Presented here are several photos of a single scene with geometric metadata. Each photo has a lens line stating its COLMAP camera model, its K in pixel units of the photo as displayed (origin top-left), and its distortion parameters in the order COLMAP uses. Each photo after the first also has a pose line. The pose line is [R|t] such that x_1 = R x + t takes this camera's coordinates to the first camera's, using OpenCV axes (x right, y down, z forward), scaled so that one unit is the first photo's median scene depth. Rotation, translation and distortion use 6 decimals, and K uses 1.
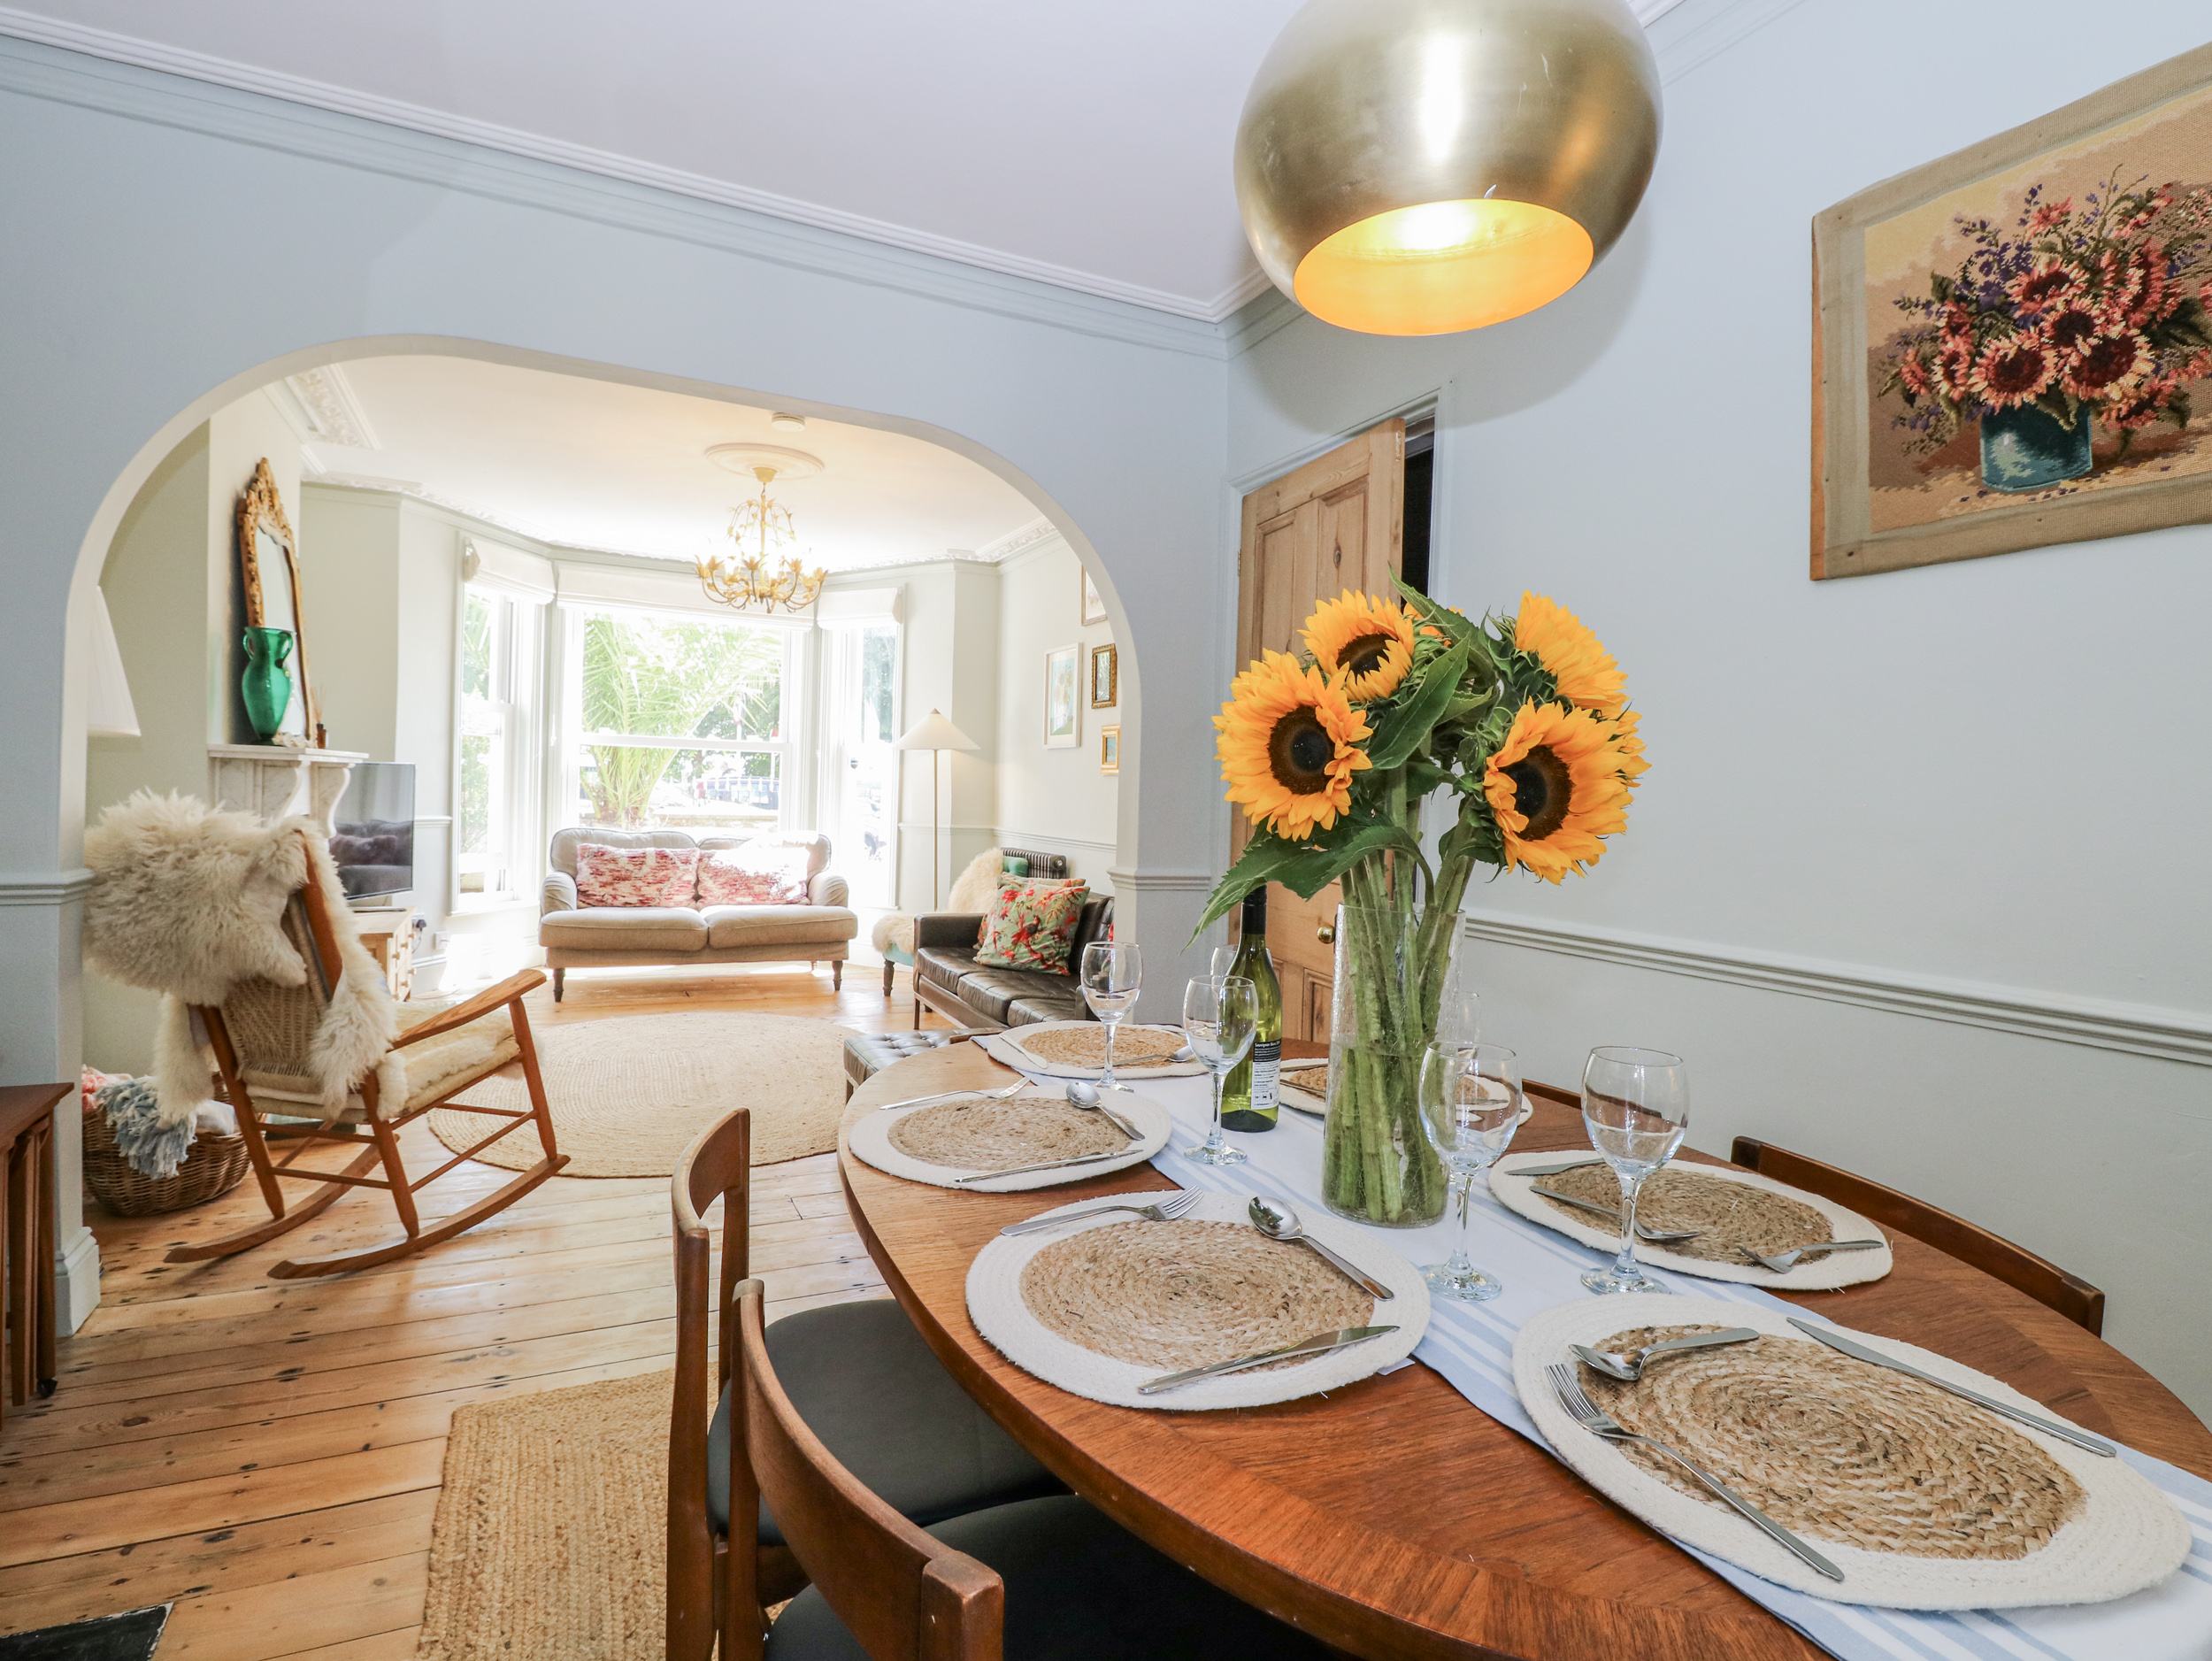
lens RADIAL K [[1164.3, 0, 1101.9], [0, 1164.3, 824.4], [0, 0, 1]] dist [0.003452, -0.012080]
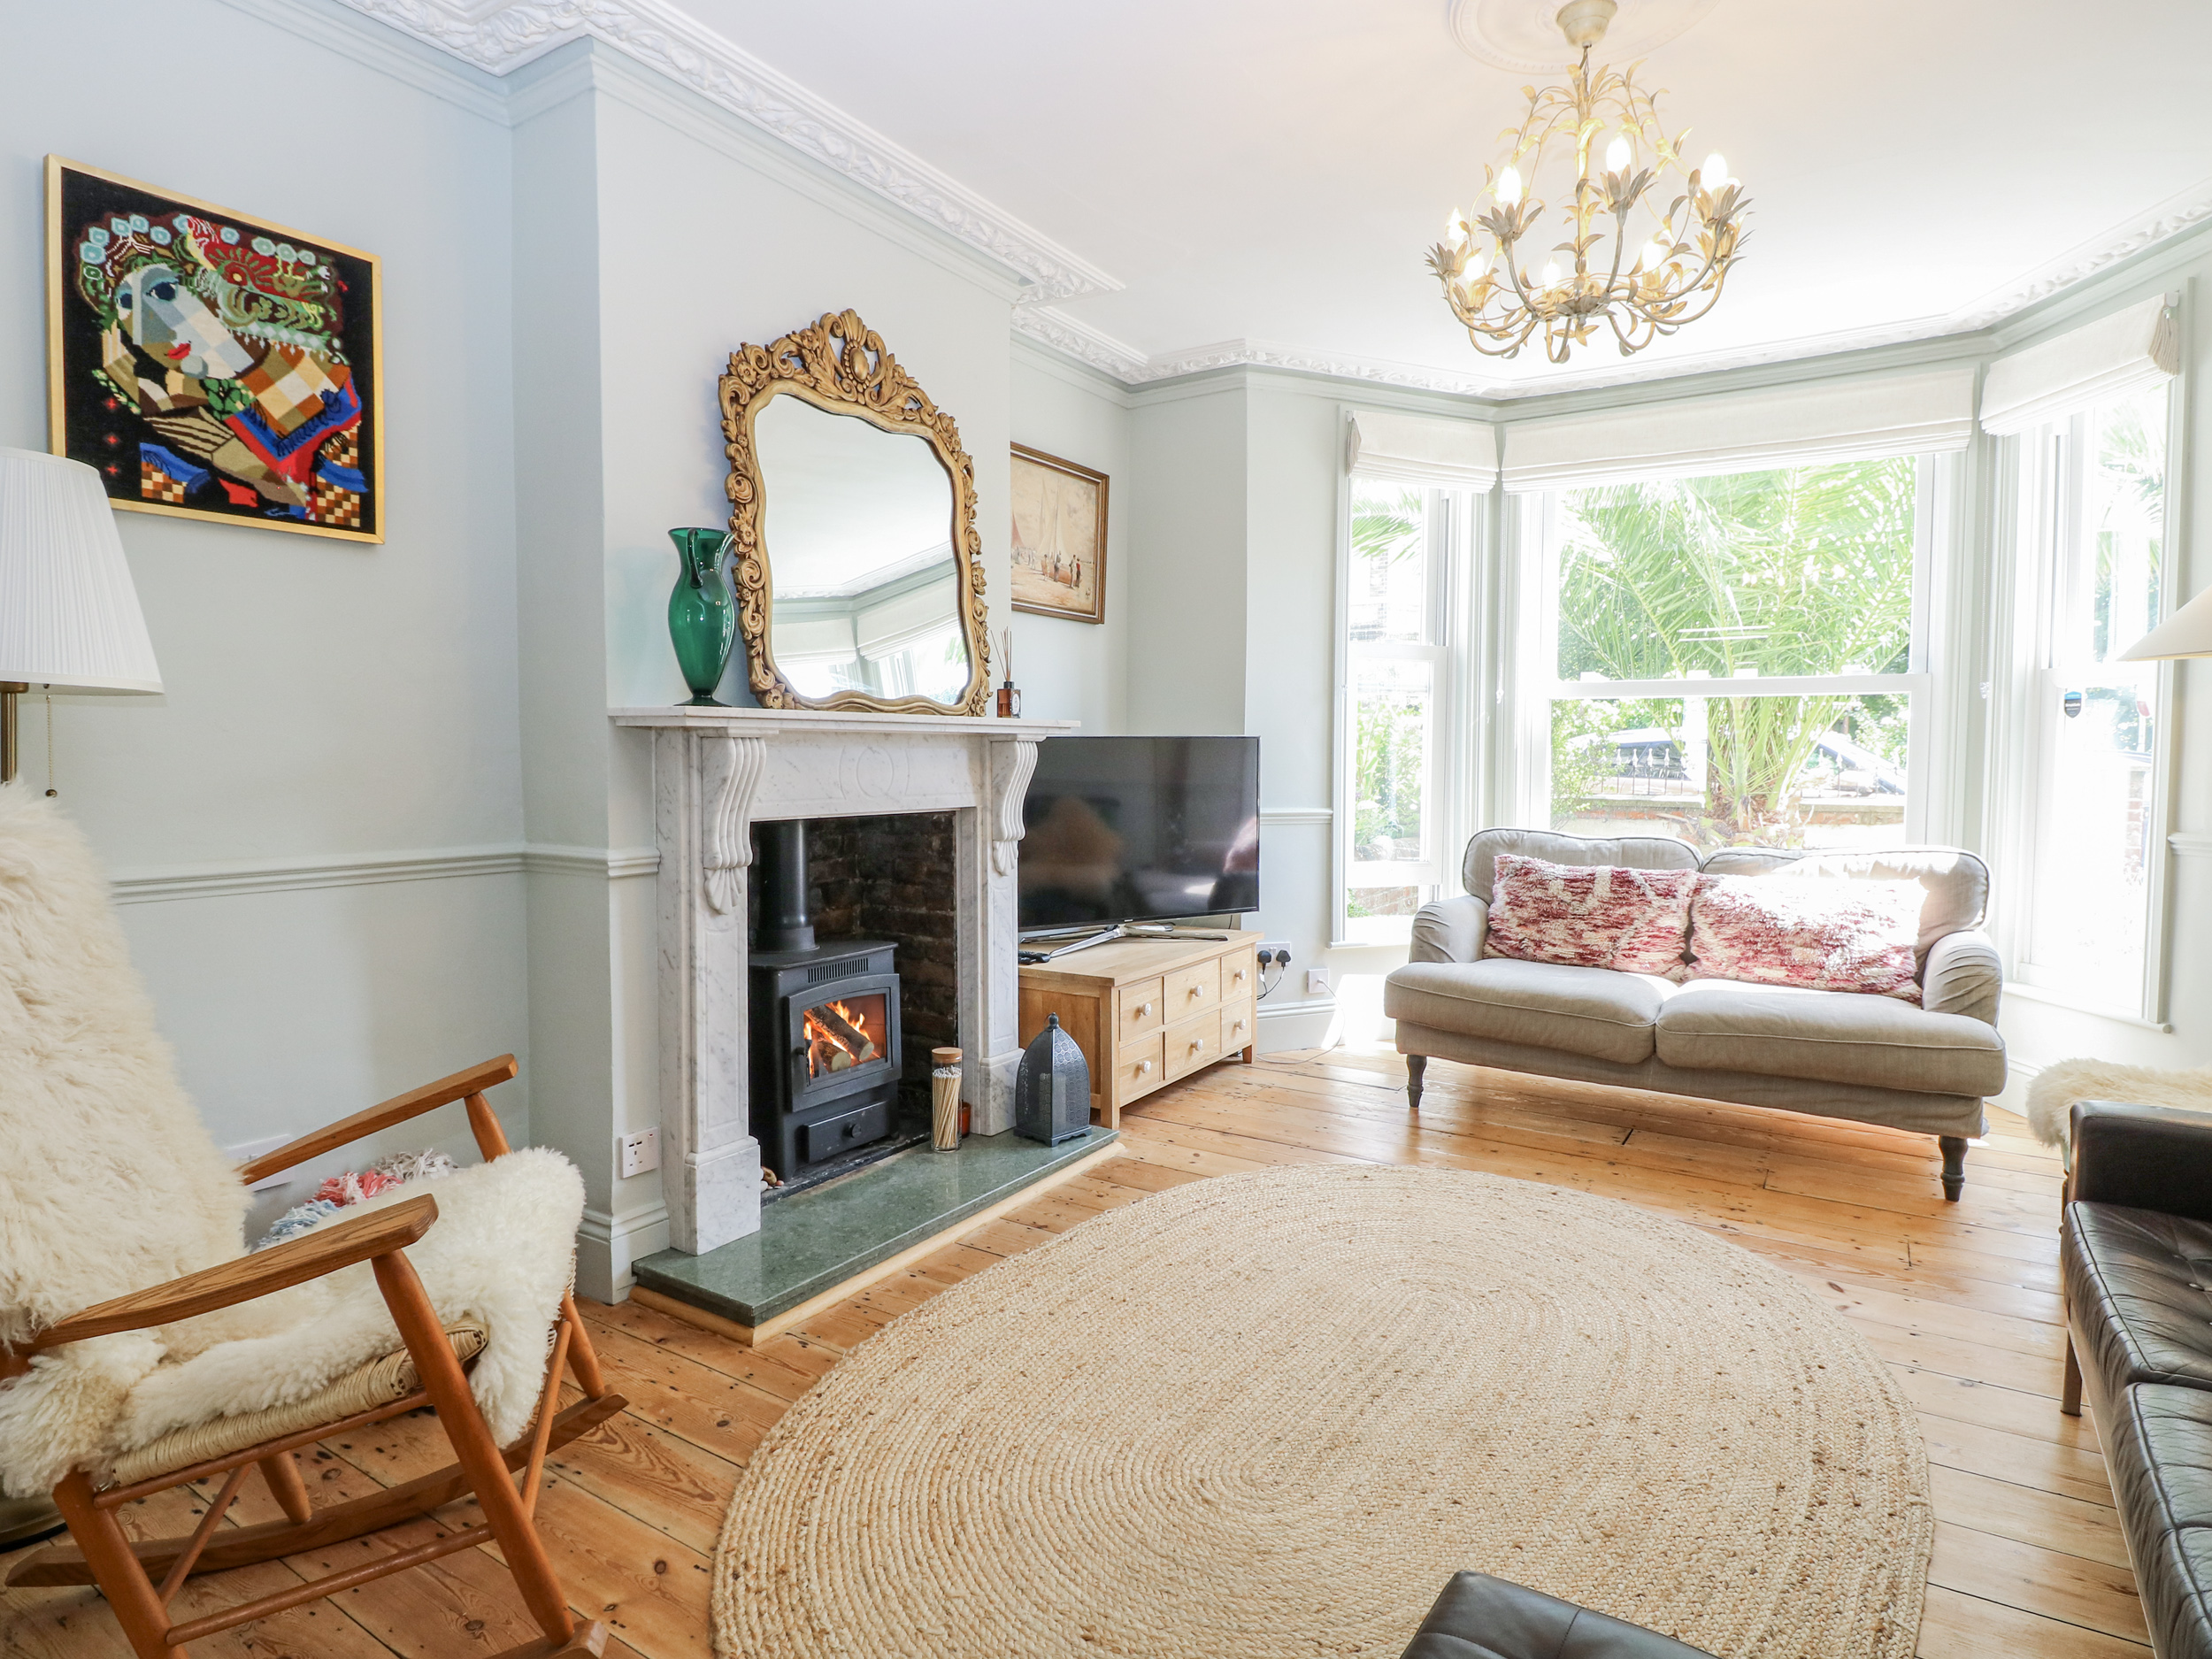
lens RADIAL K [[1164.2, 0, 1165.8], [0, 1164.2, 811.2], [0, 0, 1]] dist [0.003452, -0.012080]
pose [[0.519791, 0.013934, -0.854180, -0.001548], [-0.009759, 0.999899, 0.010373, -0.011285], [0.854238, 0.002944, 0.519874, 0.503356]]
